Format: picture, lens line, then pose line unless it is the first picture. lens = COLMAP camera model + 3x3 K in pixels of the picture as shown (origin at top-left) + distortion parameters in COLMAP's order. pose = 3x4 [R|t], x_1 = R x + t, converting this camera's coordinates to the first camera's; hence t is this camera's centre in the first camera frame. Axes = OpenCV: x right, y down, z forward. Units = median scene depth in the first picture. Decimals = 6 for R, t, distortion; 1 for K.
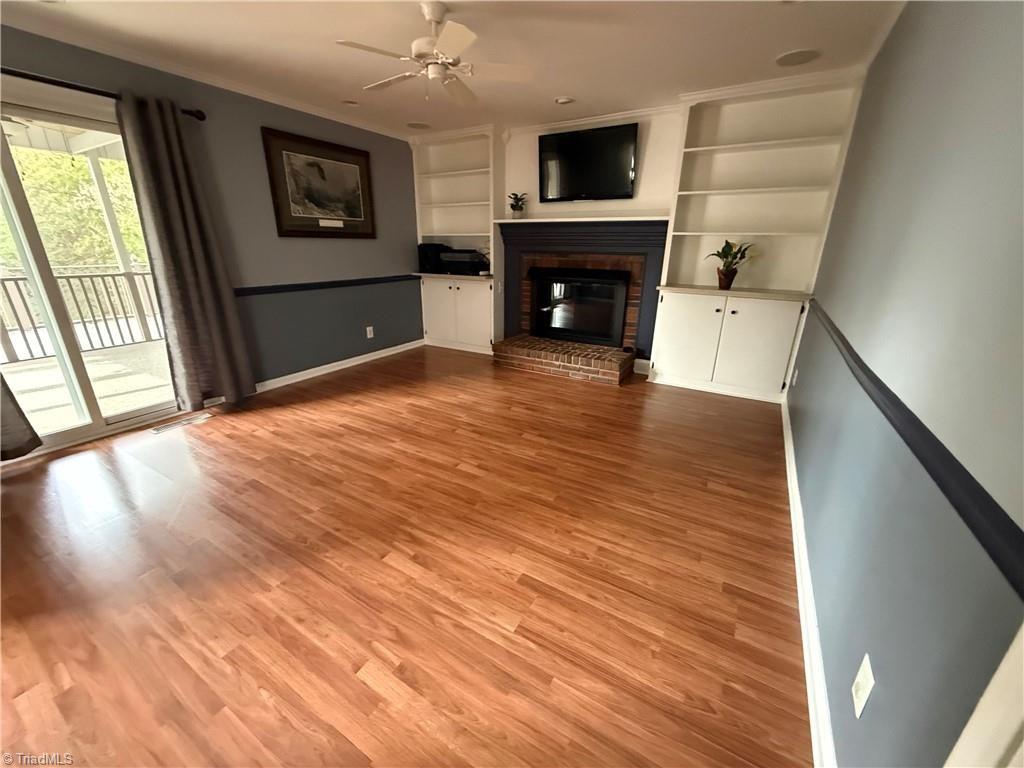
lens RADIAL K [[410.3, 0, 506.5], [0, 410.3, 388.1], [0, 0, 1]] dist [0.002725, -0.000396]
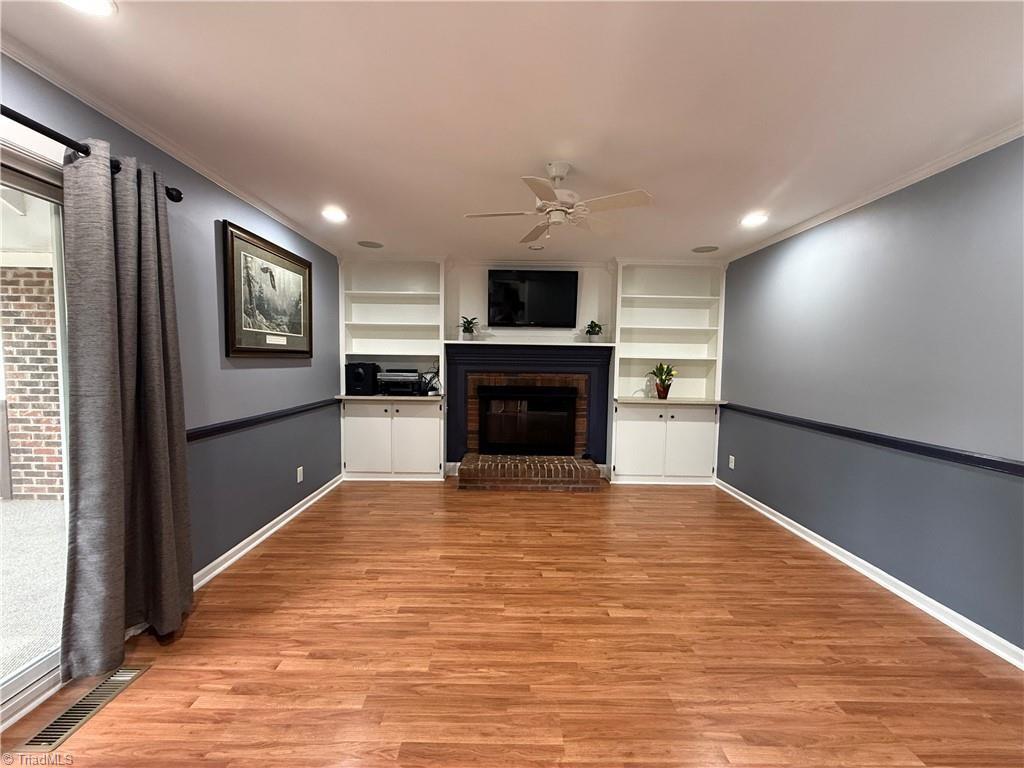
lens RADIAL K [[410.3, 0, 508.5], [0, 410.3, 386.9], [0, 0, 1]] dist [0.002725, -0.000396]
pose [[0.850406, -0.029661, 0.525290, -0.529874], [0.167635, 0.961650, -0.217088, -0.084140], [-0.498707, 0.272670, 0.822765, 0.190845]]
